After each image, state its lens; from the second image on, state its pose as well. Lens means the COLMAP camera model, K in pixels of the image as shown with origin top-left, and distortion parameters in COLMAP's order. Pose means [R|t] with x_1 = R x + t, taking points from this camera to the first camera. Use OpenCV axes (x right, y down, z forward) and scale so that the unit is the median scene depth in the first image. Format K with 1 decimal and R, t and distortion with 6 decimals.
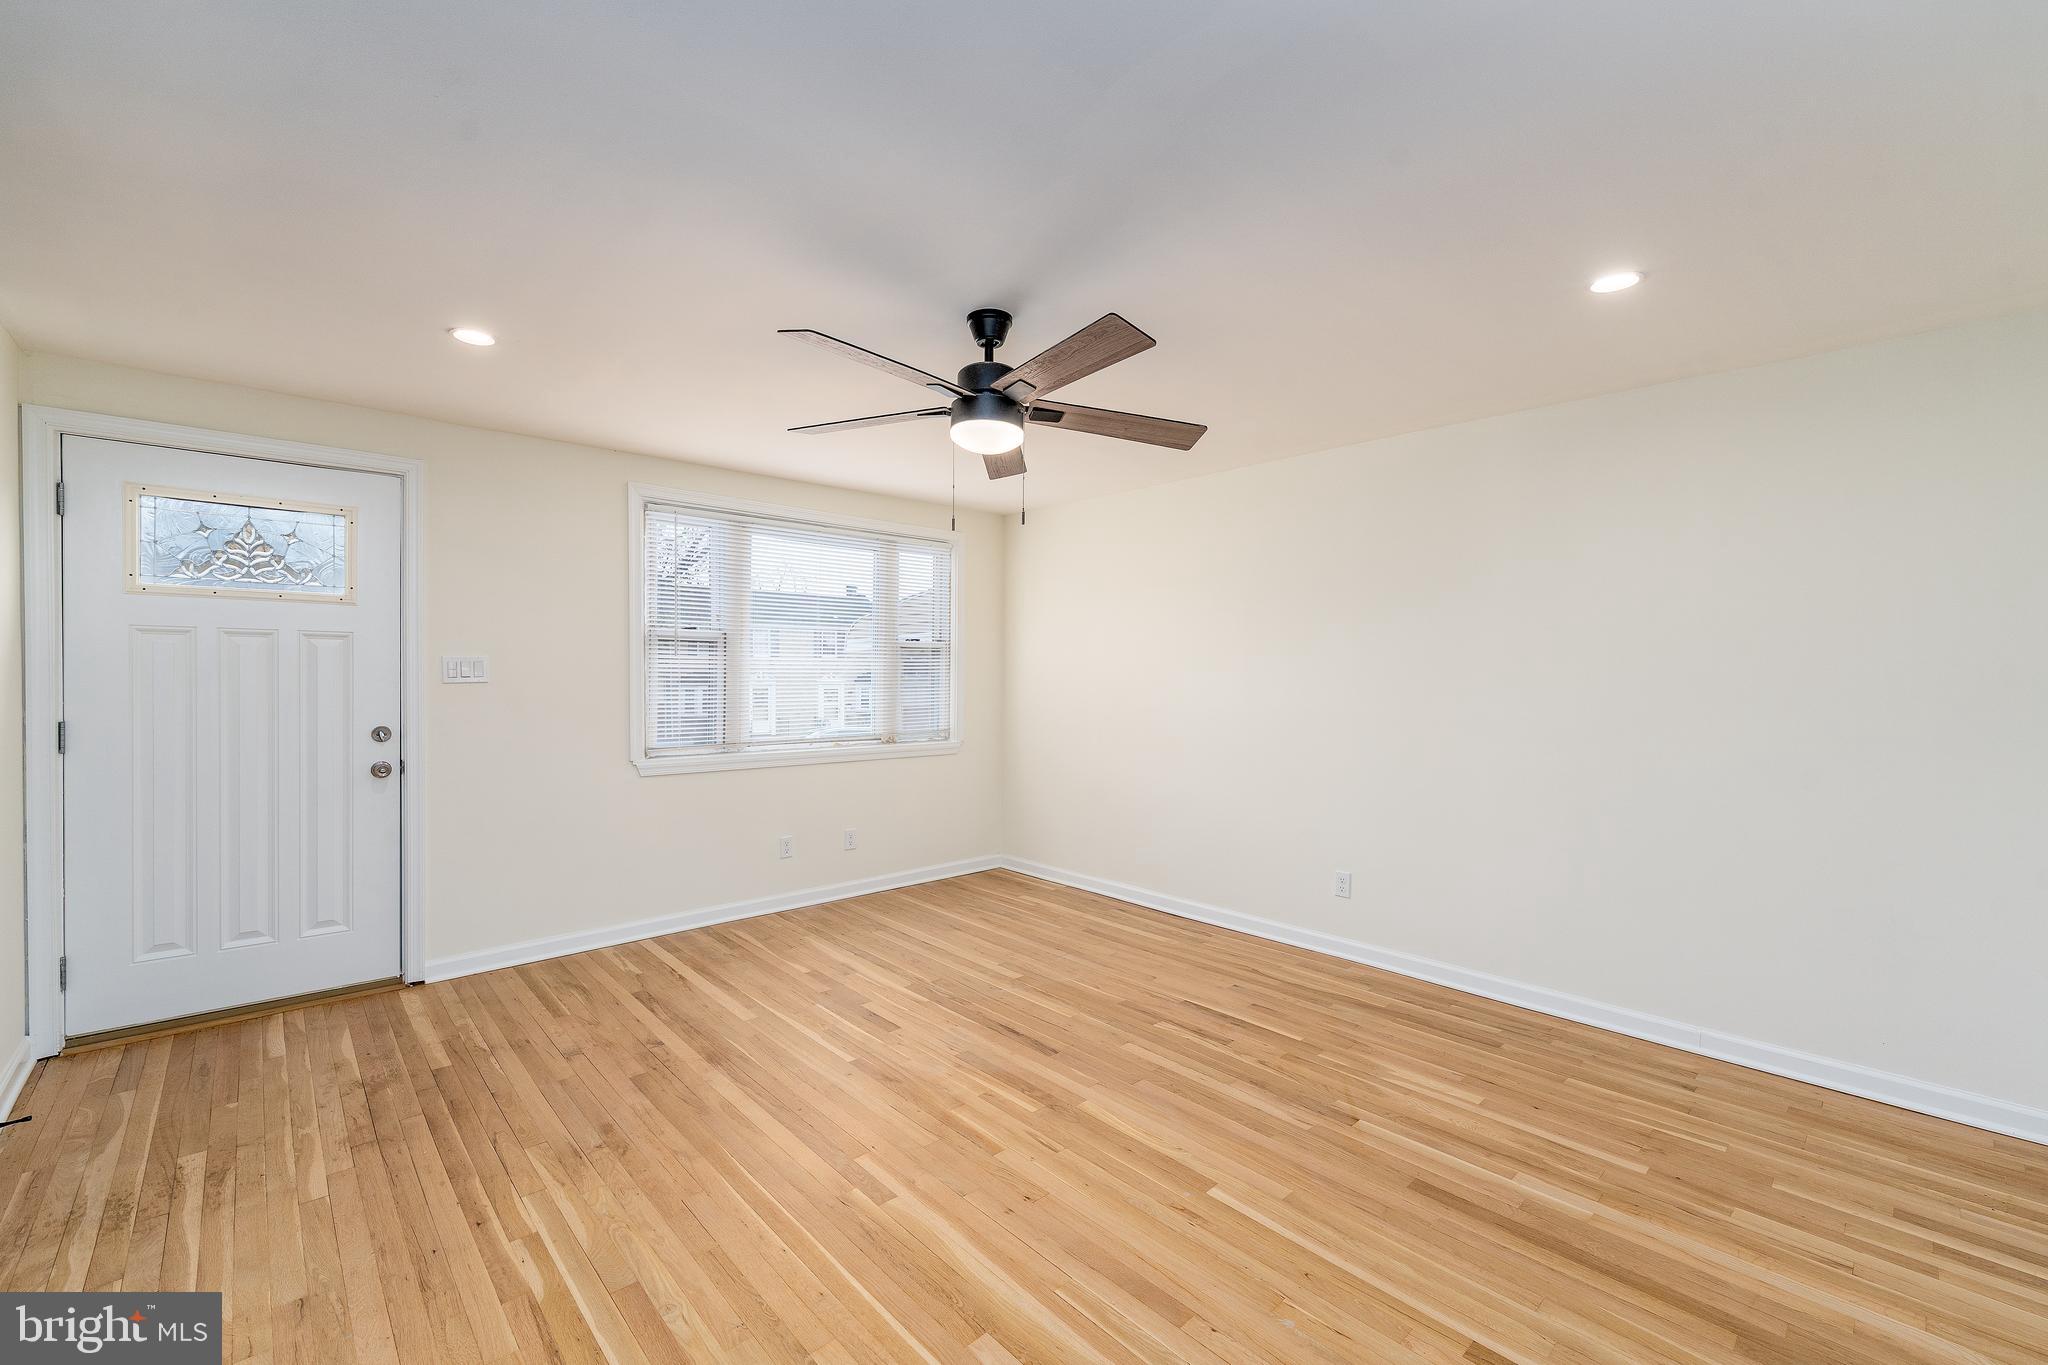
lens RADIAL K [[856.9, 0, 1055.2], [0, 856.9, 681.4], [0, 0, 1]] dist [0.001430, -0.000060]
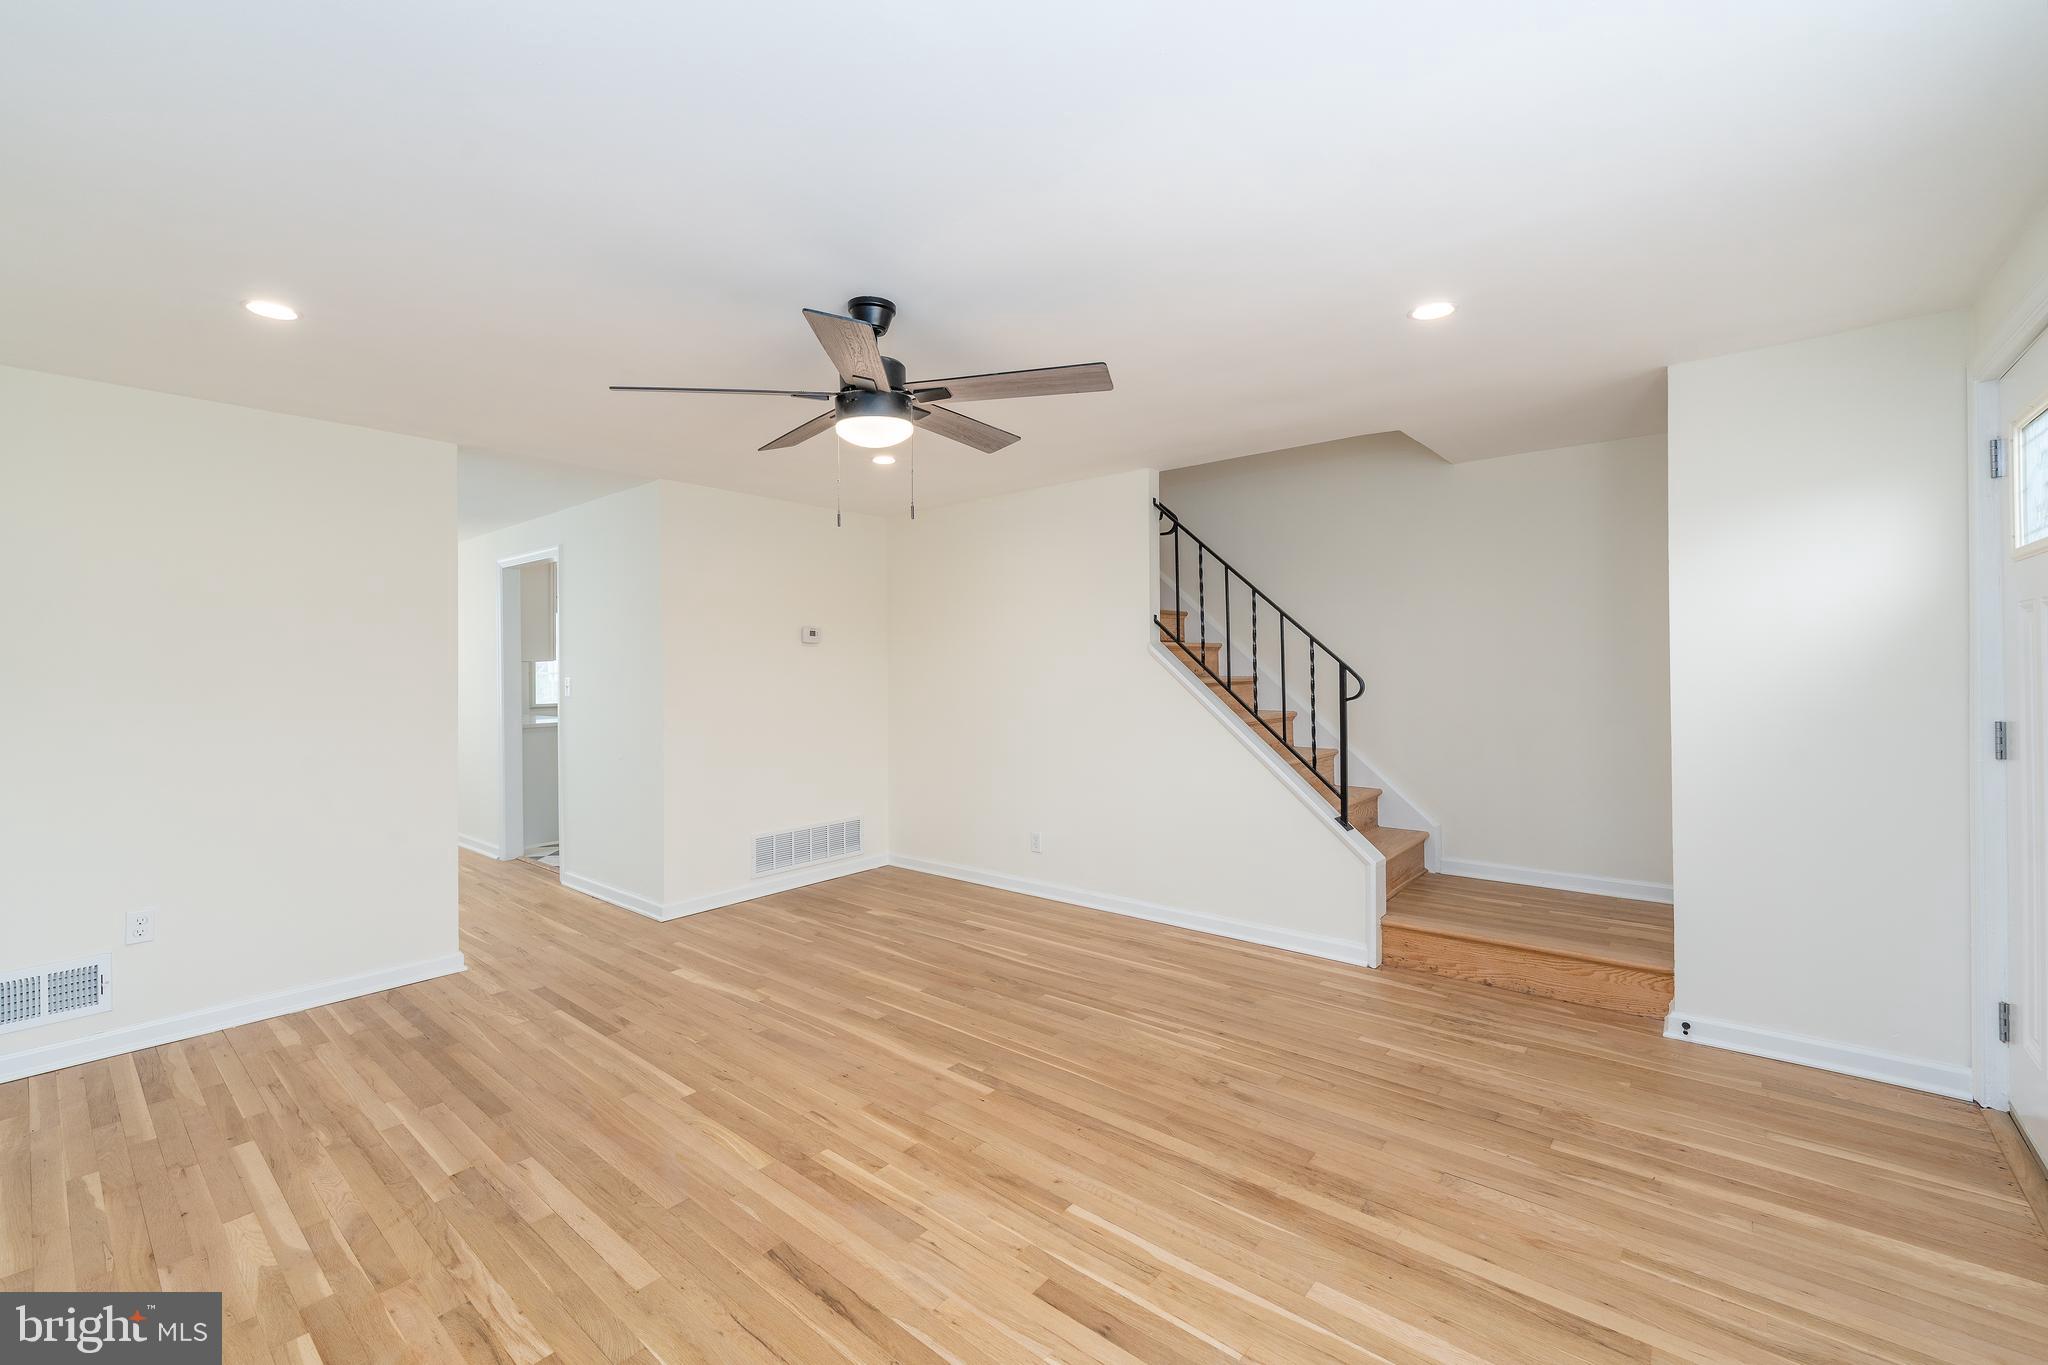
lens RADIAL K [[849.3, 0, 1038.5], [0, 849.3, 663.0], [0, 0, 1]] dist [-0.000027, -0.000322]
pose [[-0.993702, 0.007035, -0.111830, -0.135295], [0.006229, 0.999952, 0.007551, -0.018815], [0.111878, 0.006807, -0.993699, 1.701776]]
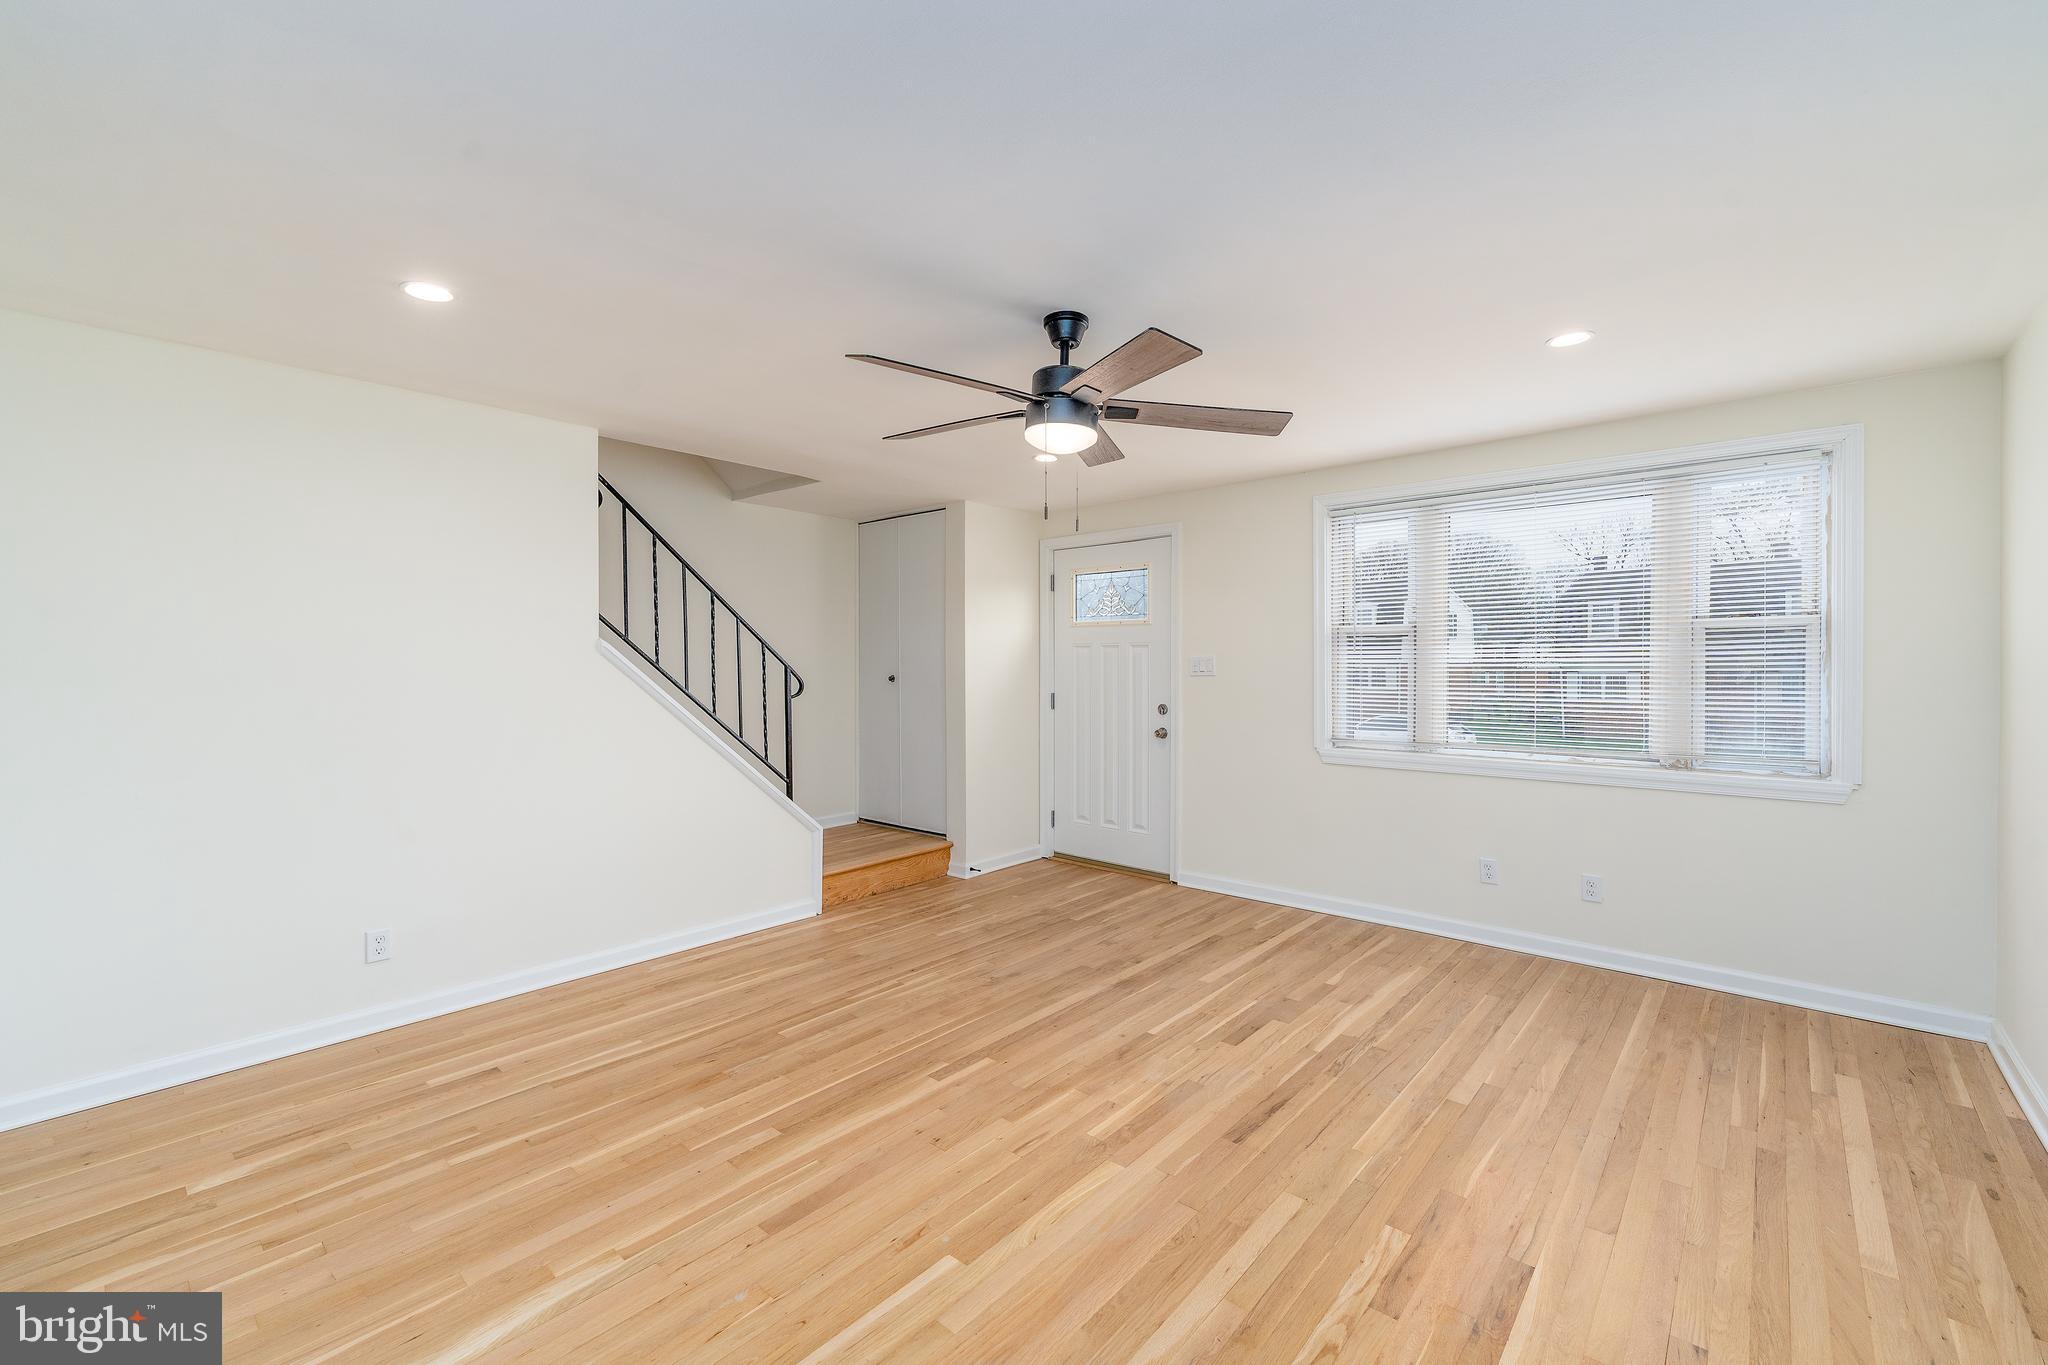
lens RADIAL K [[843.1, 0, 1009.9], [0, 843.1, 678.4], [0, 0, 1]] dist [0.001604, -0.000590]
pose [[0.074686, 0.010414, -0.997153, 0.780776], [-0.009188, 0.999910, 0.009755, -0.003089], [0.997165, 0.008434, 0.074775, 0.746697]]
